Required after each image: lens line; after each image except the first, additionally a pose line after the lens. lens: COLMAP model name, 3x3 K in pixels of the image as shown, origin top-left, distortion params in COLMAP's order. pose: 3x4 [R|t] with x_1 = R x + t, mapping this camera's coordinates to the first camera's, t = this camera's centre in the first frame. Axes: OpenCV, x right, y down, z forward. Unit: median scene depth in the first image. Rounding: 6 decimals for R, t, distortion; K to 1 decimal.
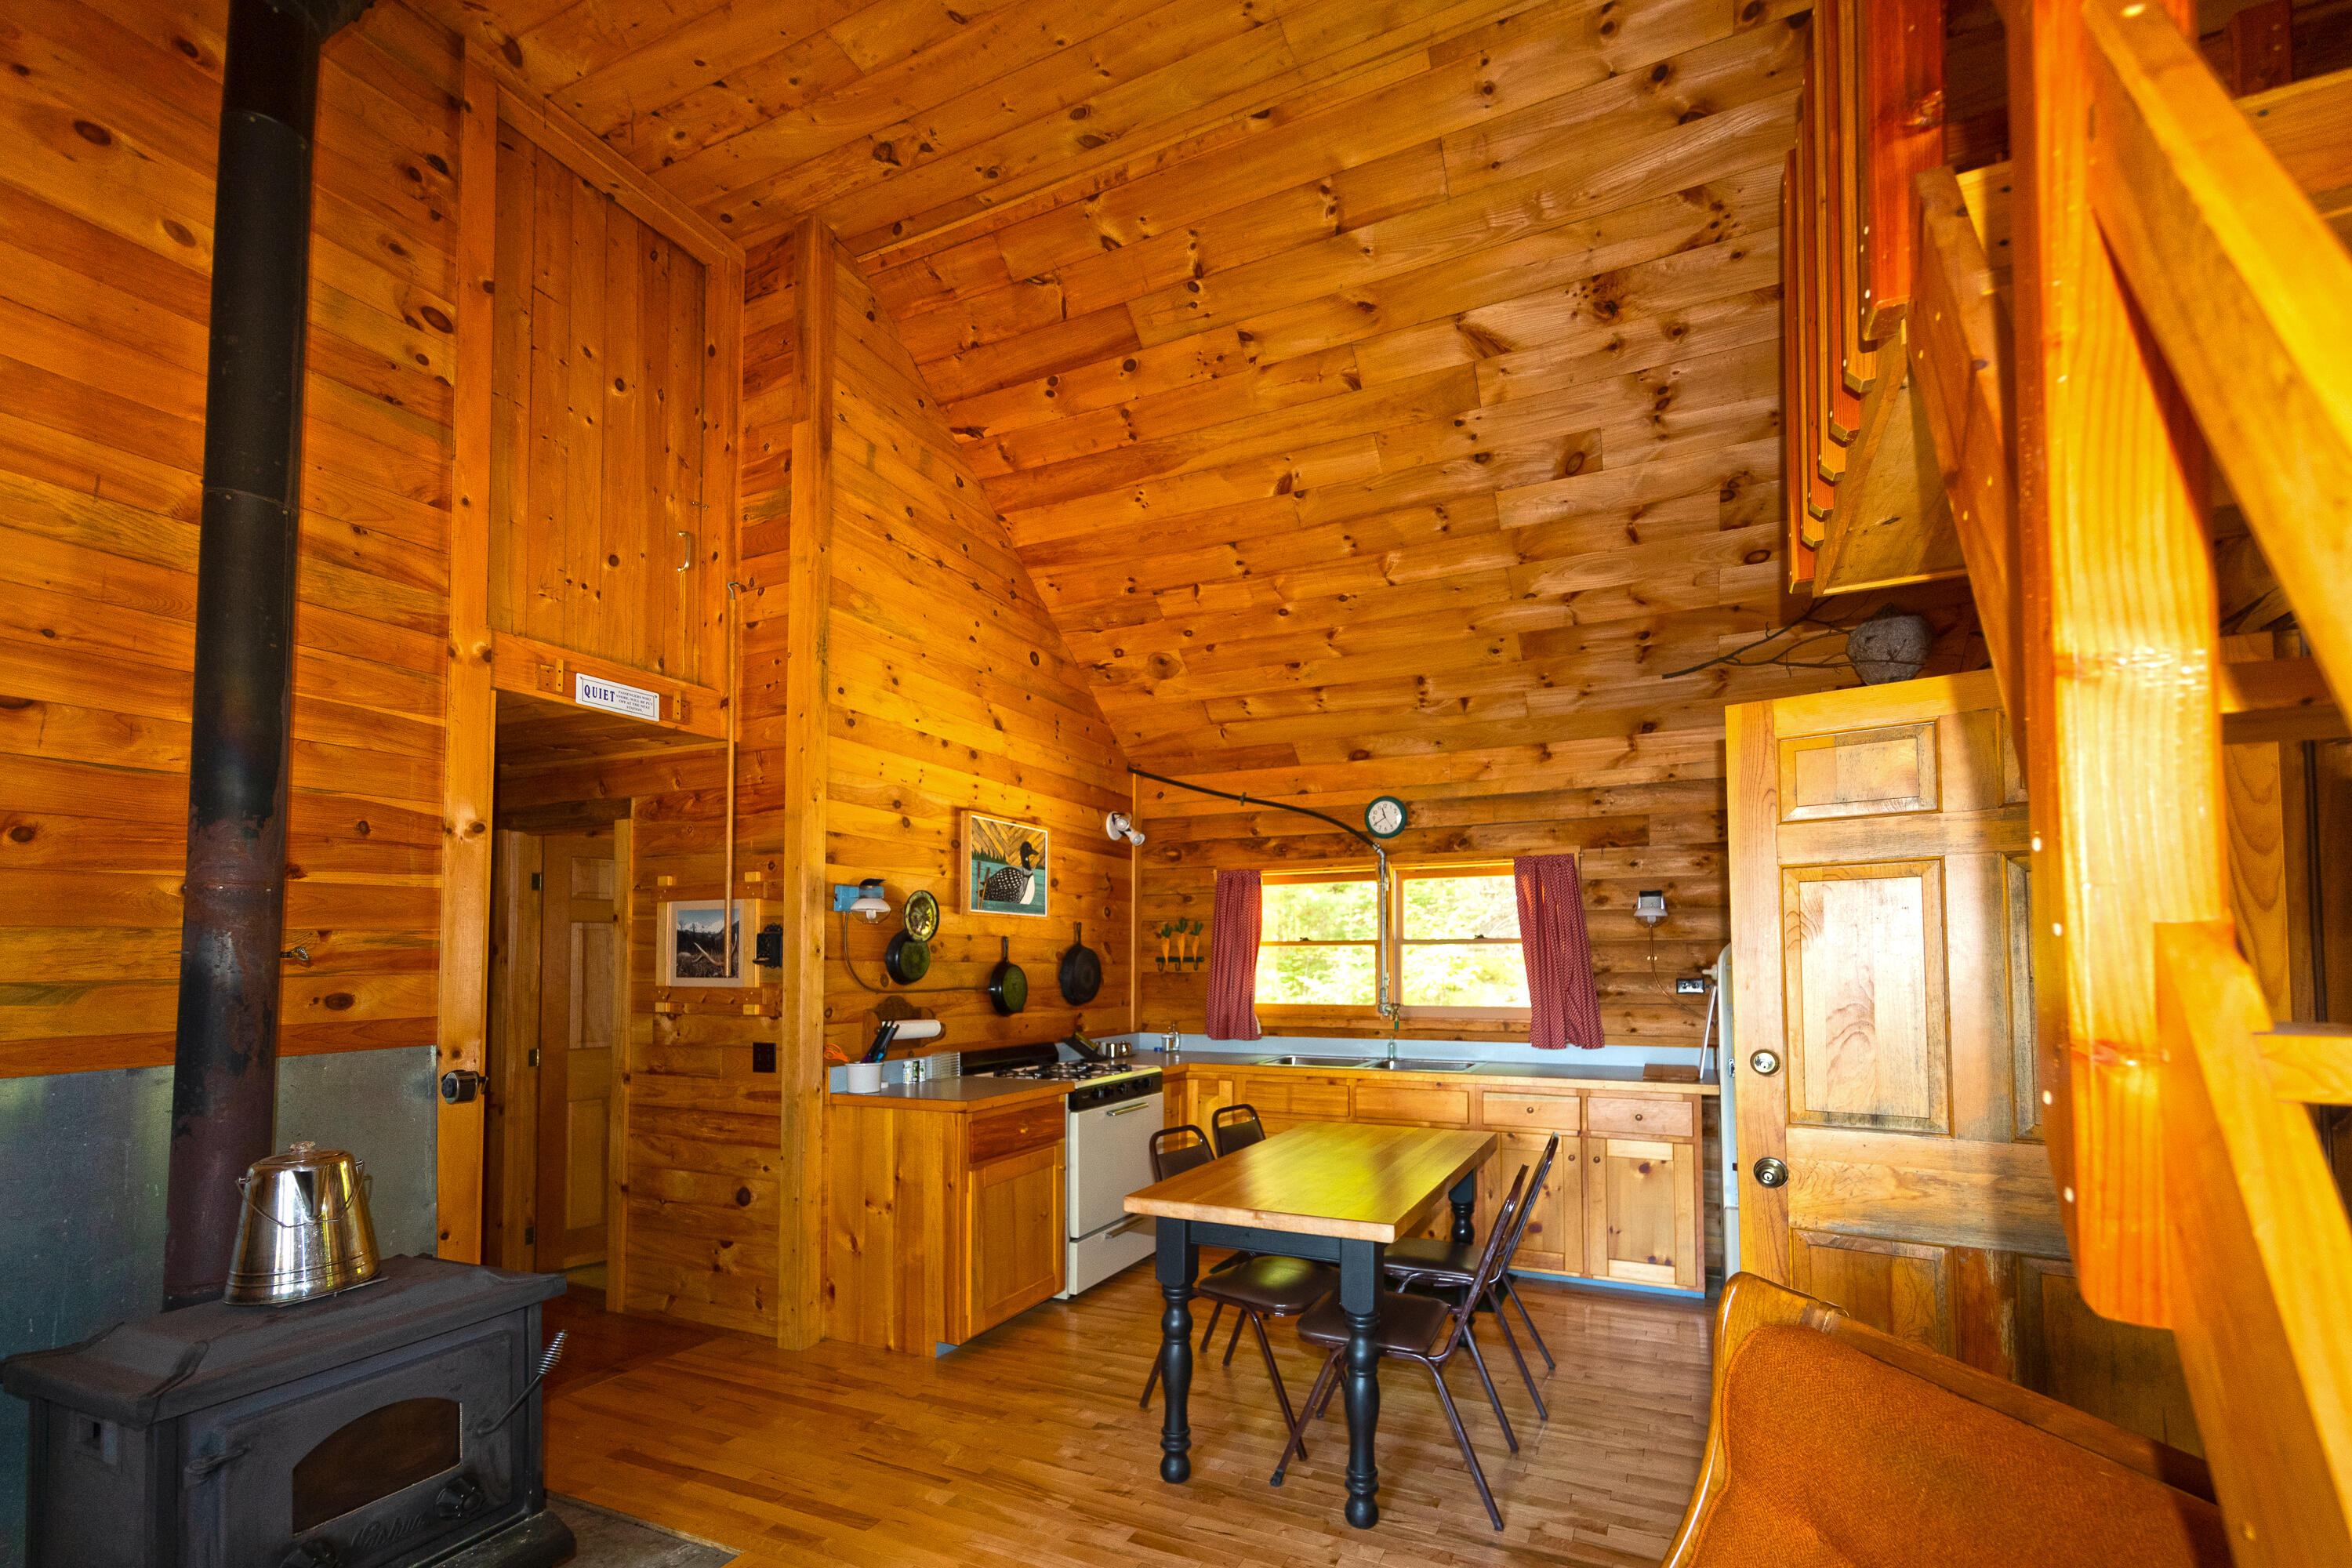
lens RADIAL K [[982.5, 0, 1210.3], [0, 982.5, 916.8], [0, 0, 1]] dist [0.003398, 0.000434]
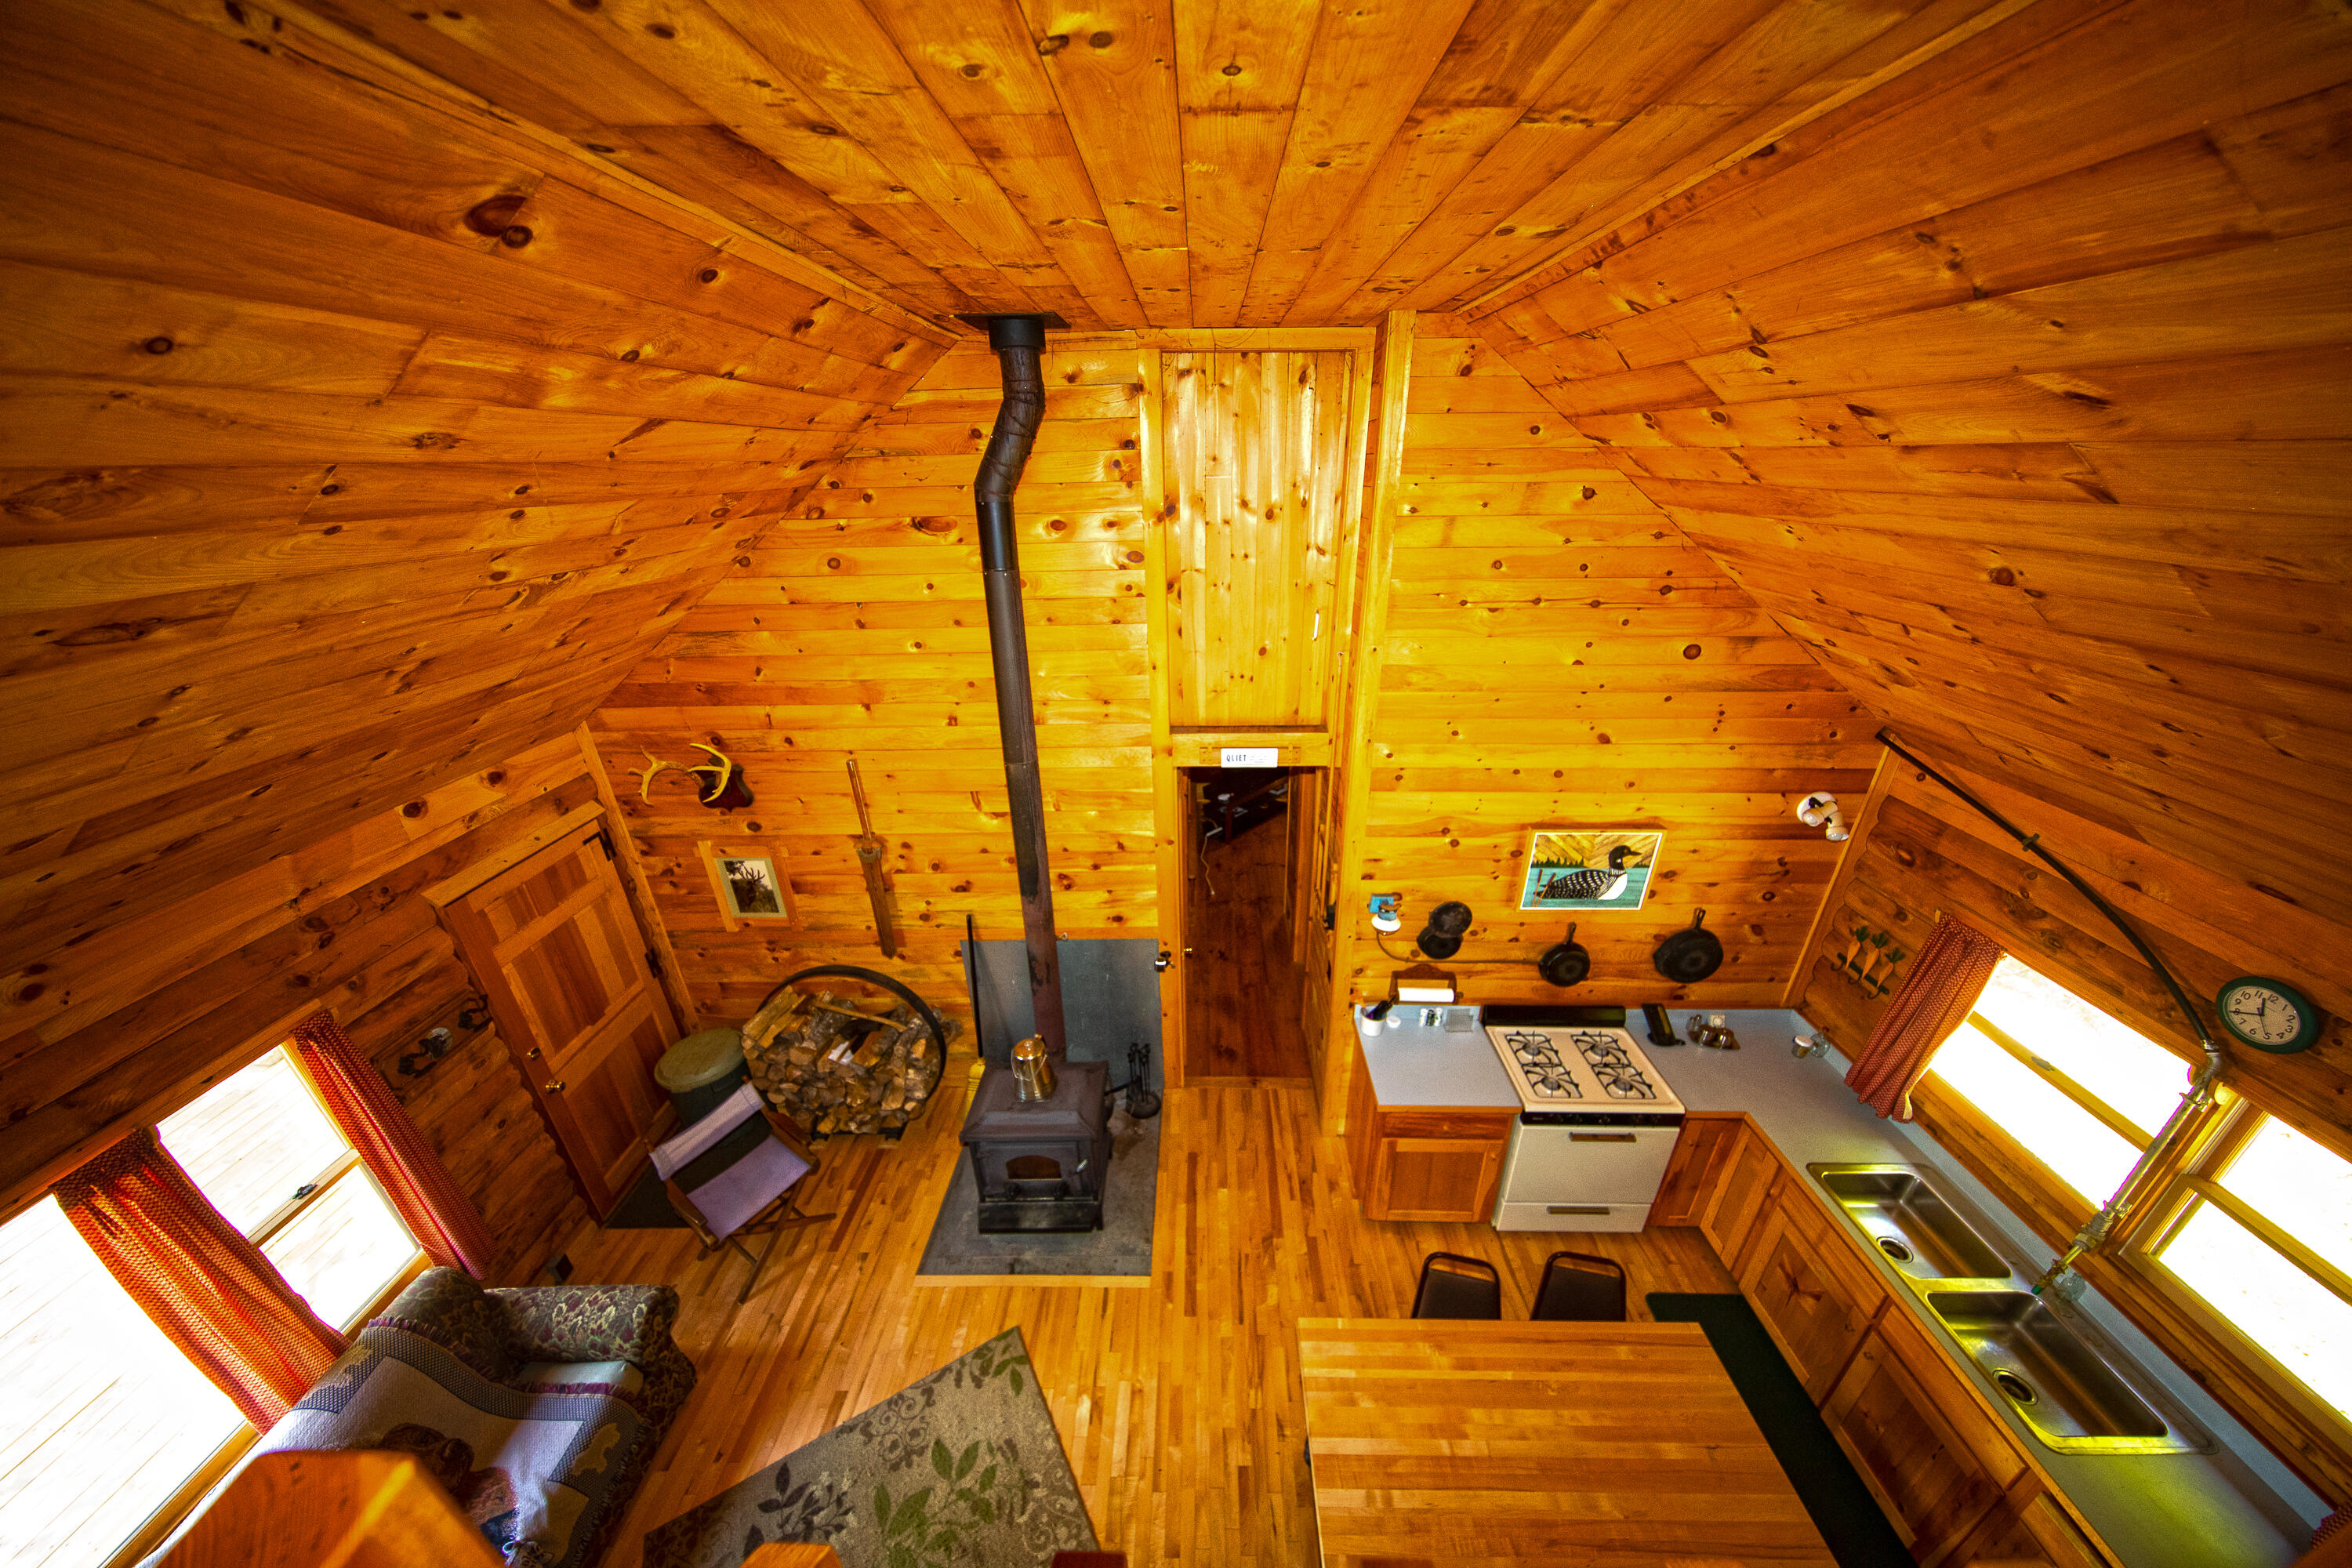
lens RADIAL K [[756.2, 0, 1204.2], [0, 756.2, 813.9], [0, 0, 1]] dist [-0.002102, -0.000209]
pose [[0.415406, 0.381939, -0.825566, 0.264097], [0.039971, 0.899038, 0.436043, -0.467427], [0.908757, -0.214134, 0.358199, 0.353149]]
